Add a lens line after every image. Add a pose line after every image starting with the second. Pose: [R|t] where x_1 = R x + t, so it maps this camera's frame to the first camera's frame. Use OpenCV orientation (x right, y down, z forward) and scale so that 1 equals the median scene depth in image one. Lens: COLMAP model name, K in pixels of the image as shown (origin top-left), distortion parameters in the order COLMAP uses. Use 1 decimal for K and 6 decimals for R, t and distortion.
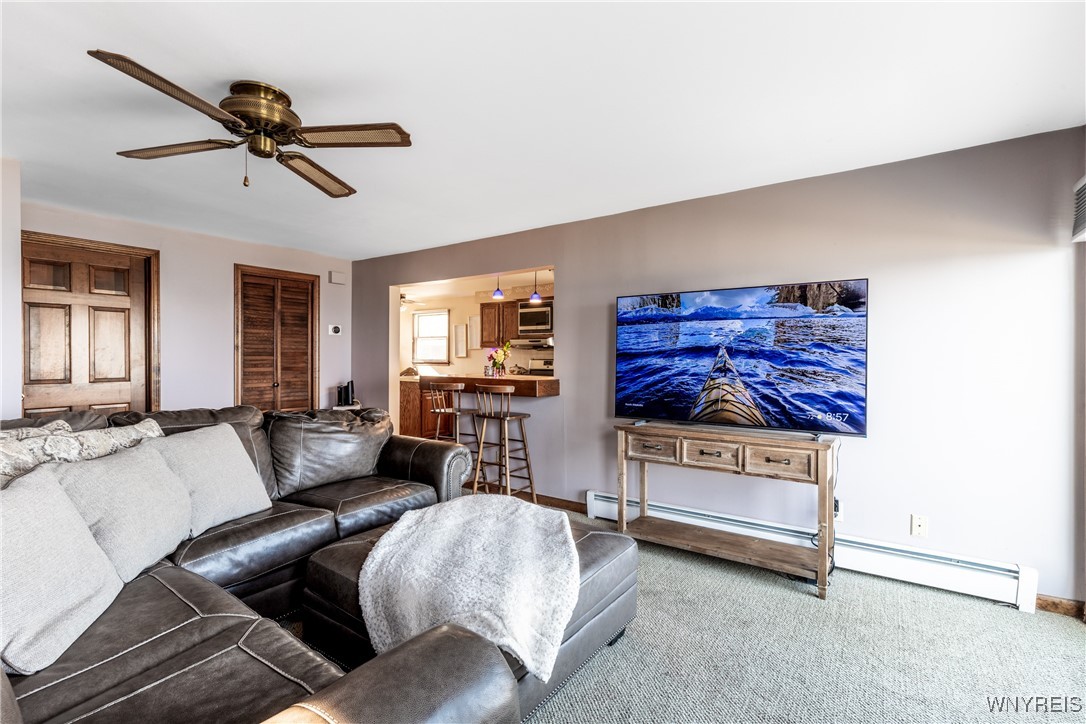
lens RADIAL K [[500.4, 0, 539.7], [0, 500.4, 360.1], [0, 0, 1]] dist [0.006623, -0.000750]
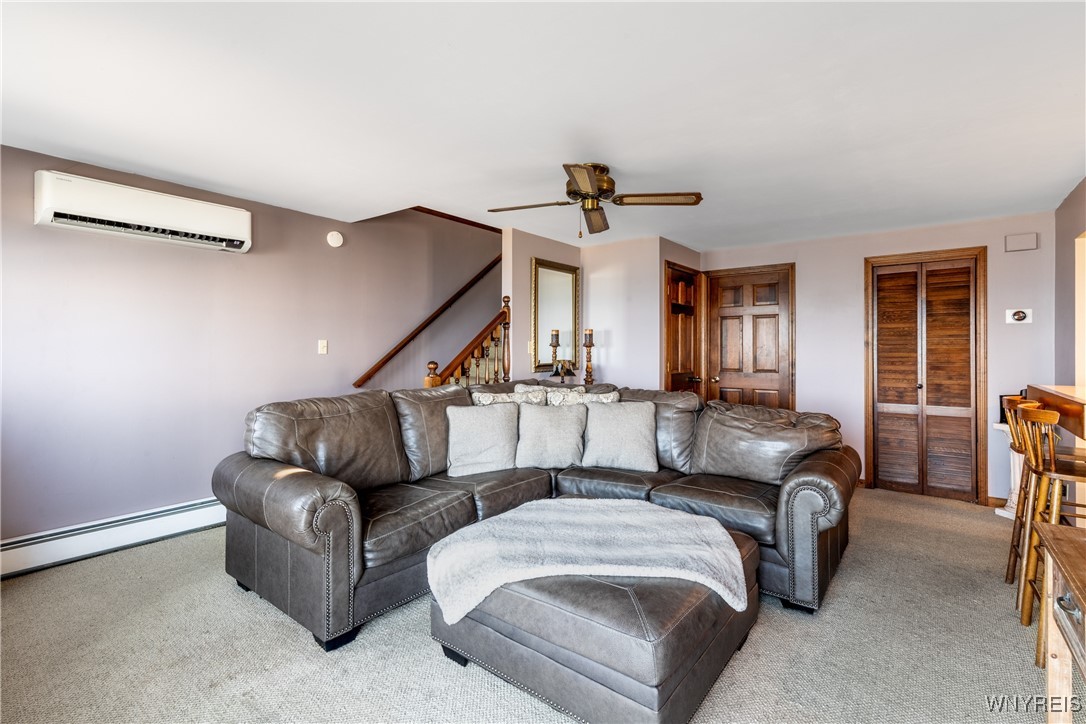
lens RADIAL K [[500.4, 0, 540.5], [0, 500.4, 352.2], [0, 0, 1]] dist [0.006623, -0.000750]
pose [[-0.047410, -0.000195, -0.998875, 0.447350], [-0.010863, 0.999941, 0.000320, -0.002832], [0.998816, 0.010866, -0.047409, 0.473840]]
